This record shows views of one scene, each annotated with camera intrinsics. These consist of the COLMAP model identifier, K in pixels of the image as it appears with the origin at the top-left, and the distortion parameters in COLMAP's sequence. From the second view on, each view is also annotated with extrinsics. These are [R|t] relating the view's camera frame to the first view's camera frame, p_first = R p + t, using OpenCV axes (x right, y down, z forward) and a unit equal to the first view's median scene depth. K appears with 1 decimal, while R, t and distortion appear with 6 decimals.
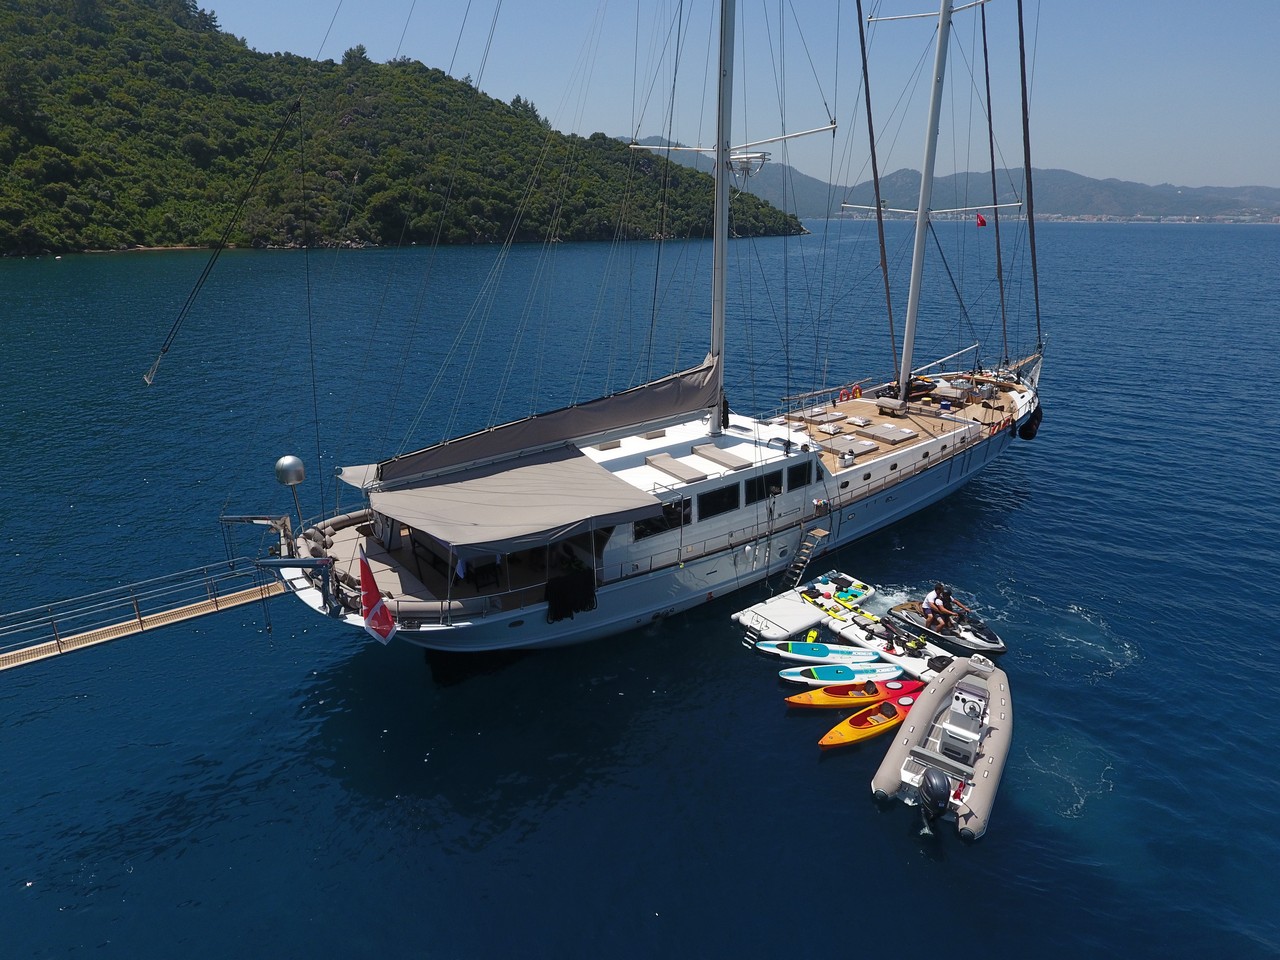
lens RADIAL K [[743.3, 0, 662.5], [0, 743.3, 484.3], [0, 0, 1]] dist [-0.000441, -0.003491]
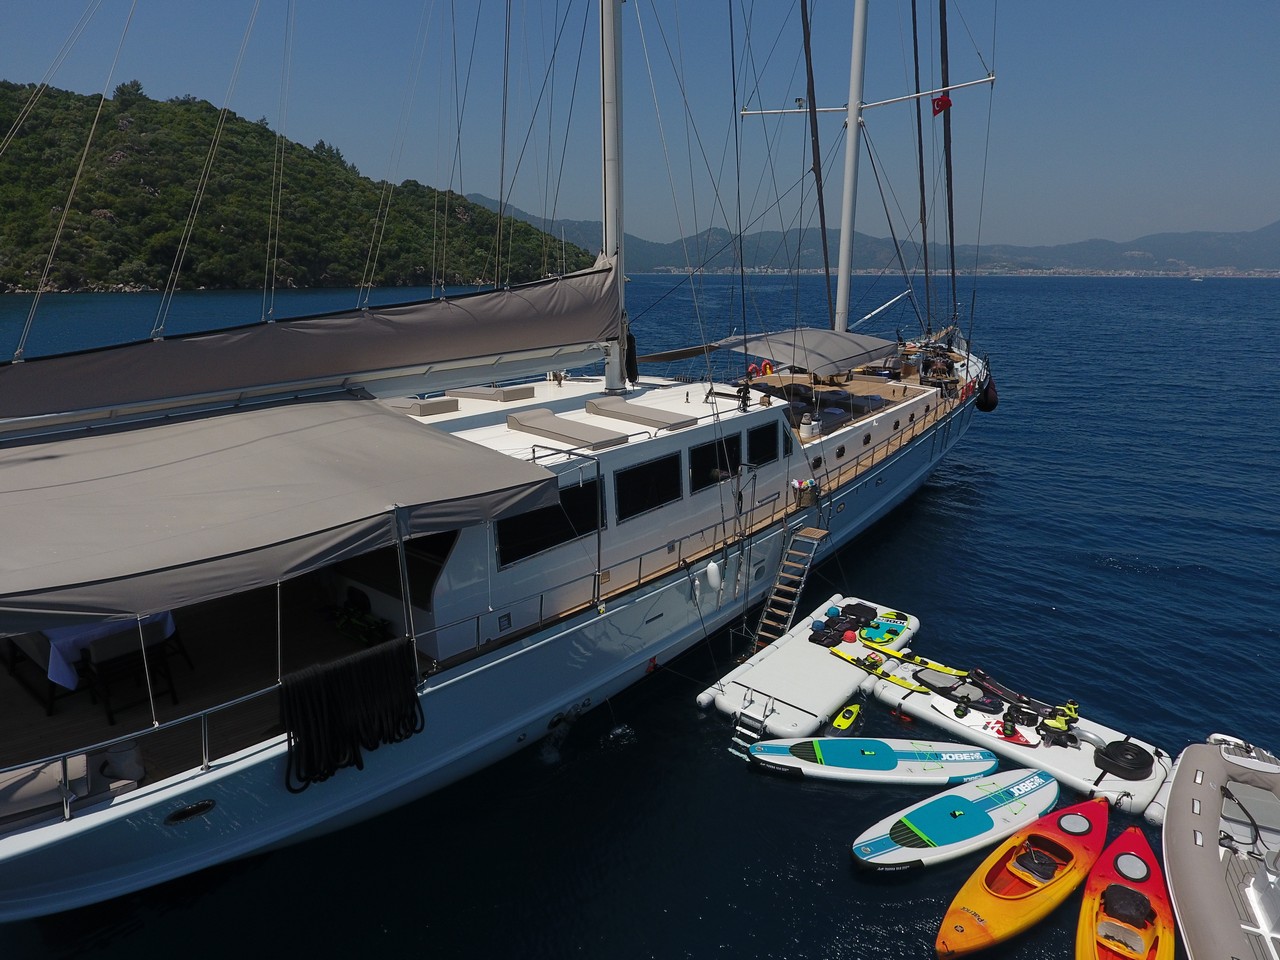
lens RADIAL K [[743.3, 0, 651.7], [0, 743.3, 478.2], [0, 0, 1]] dist [-0.000441, -0.003491]
pose [[0.976604, -0.055496, 0.207762, -0.034253], [0.070246, 0.995455, -0.064299, 0.050820], [-0.203249, 0.077389, 0.976064, 0.448092]]
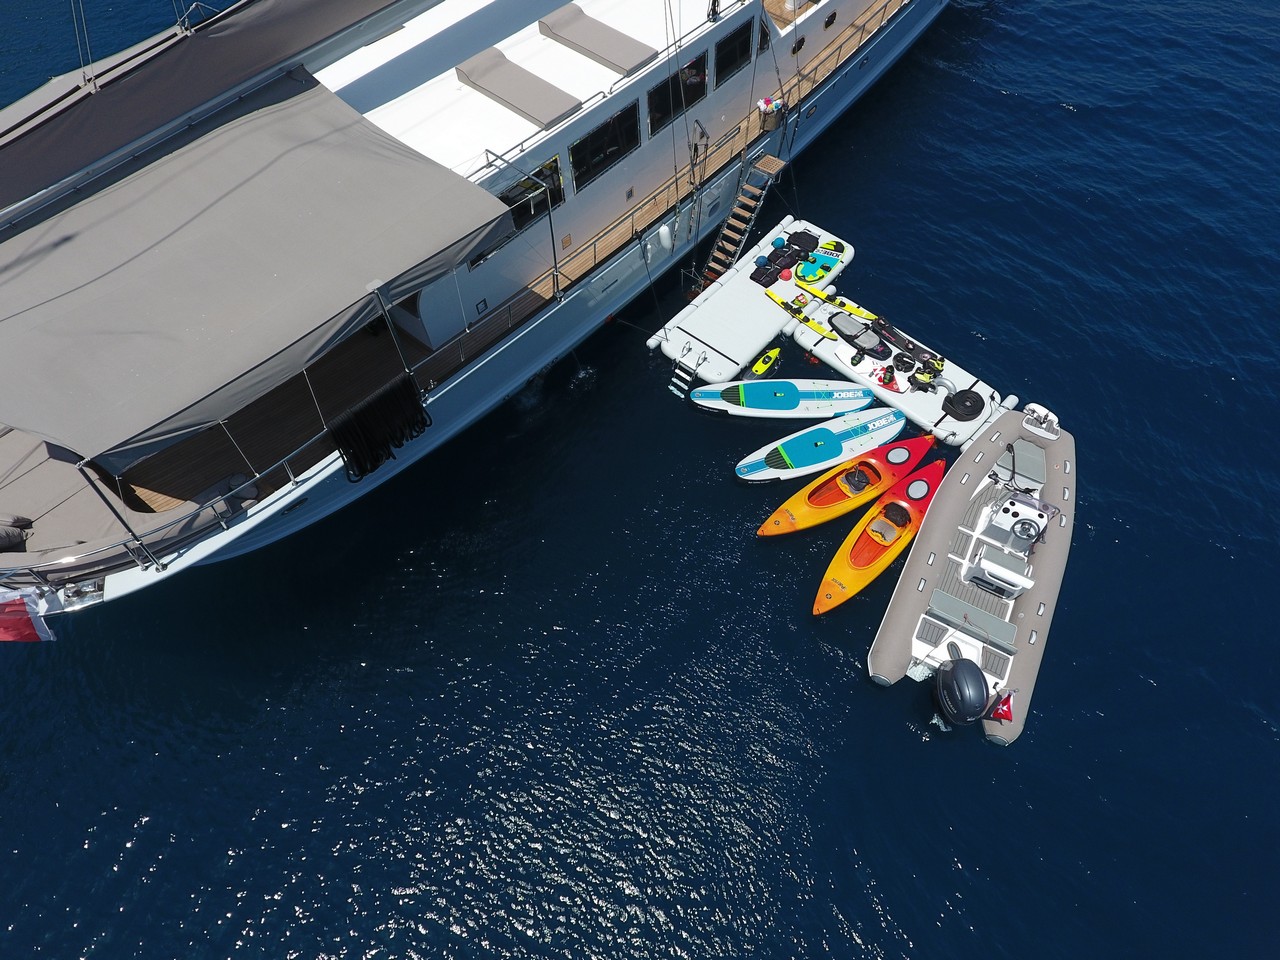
lens RADIAL K [[743.3, 0, 648.0], [0, 743.3, 456.1], [0, 0, 1]] dist [-0.000441, -0.003491]
pose [[0.979791, -0.165960, 0.111657, 0.005700], [0.065154, 0.792566, 0.606295, -0.123202], [-0.189116, -0.586767, 0.787362, 0.401241]]
